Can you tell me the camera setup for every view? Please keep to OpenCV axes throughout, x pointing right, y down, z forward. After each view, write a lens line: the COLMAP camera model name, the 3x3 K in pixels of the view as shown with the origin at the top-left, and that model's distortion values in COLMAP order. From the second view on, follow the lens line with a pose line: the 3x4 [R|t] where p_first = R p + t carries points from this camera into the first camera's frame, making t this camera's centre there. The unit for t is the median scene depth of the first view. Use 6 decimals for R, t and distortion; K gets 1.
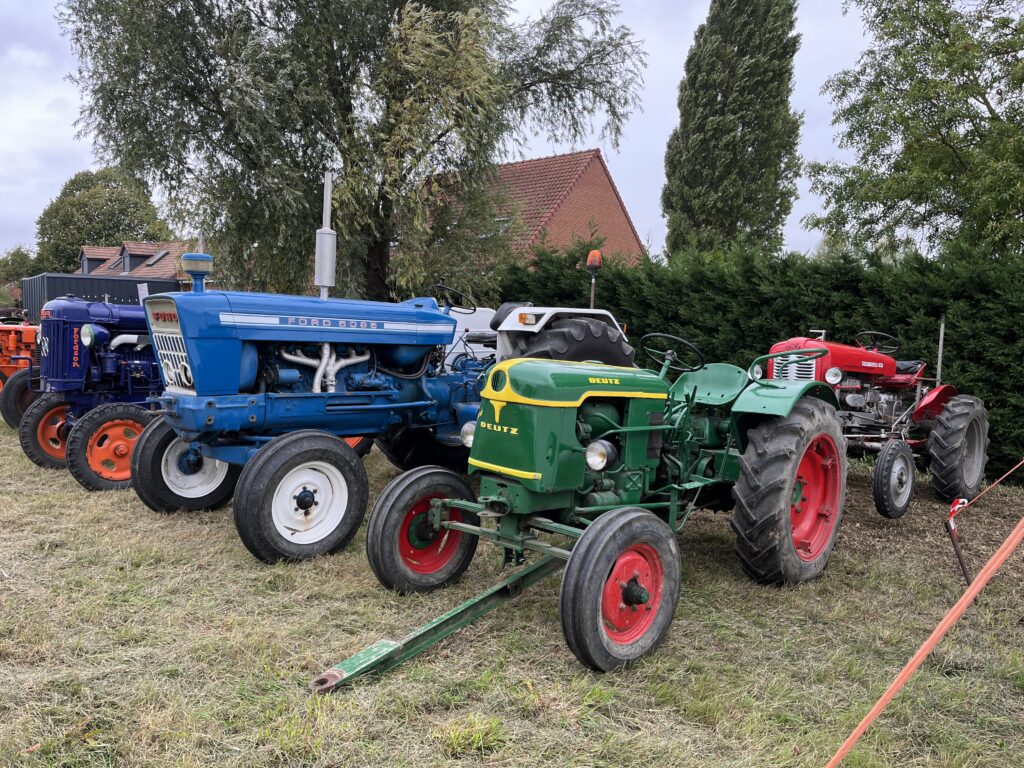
lens RADIAL K [[765.6, 0, 512.0], [0, 765.6, 384.0], [0, 0, 1]] dist [0.084471, -0.100358]
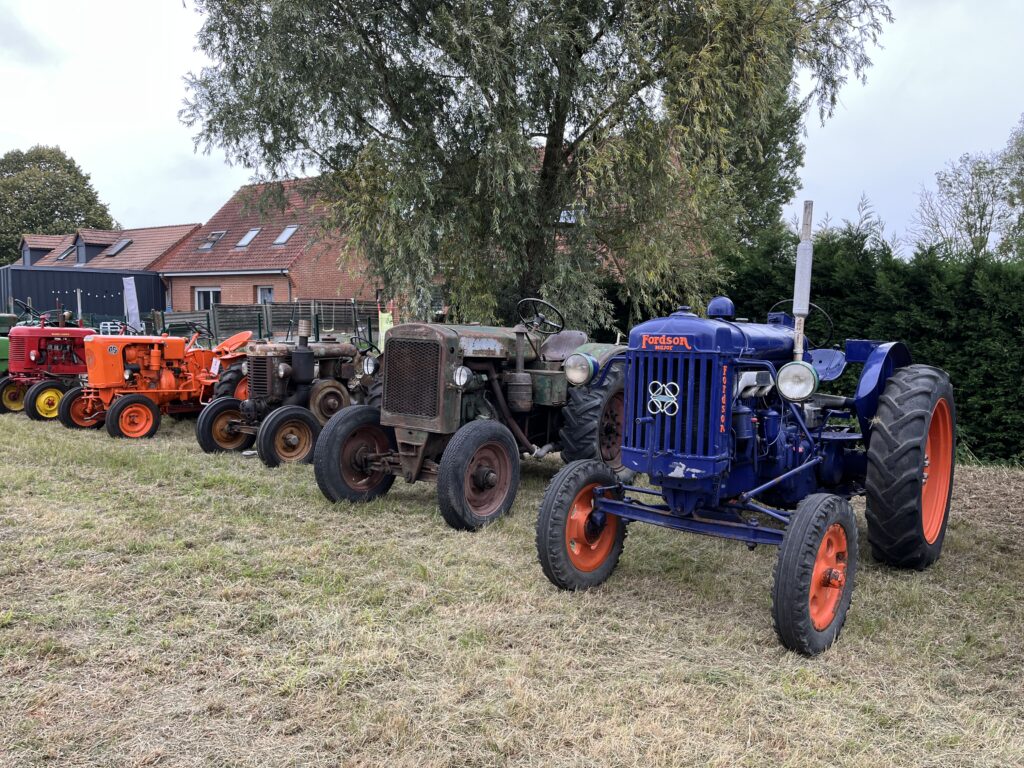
lens RADIAL K [[765.6, 0, 512.0], [0, 765.6, 384.0], [0, 0, 1]] dist [0.084471, -0.100358]
pose [[0.993601, -0.018163, 0.111480, -0.109420], [0.016862, 0.999778, 0.012599, -0.009569], [-0.111684, -0.010638, 0.993687, 0.061458]]
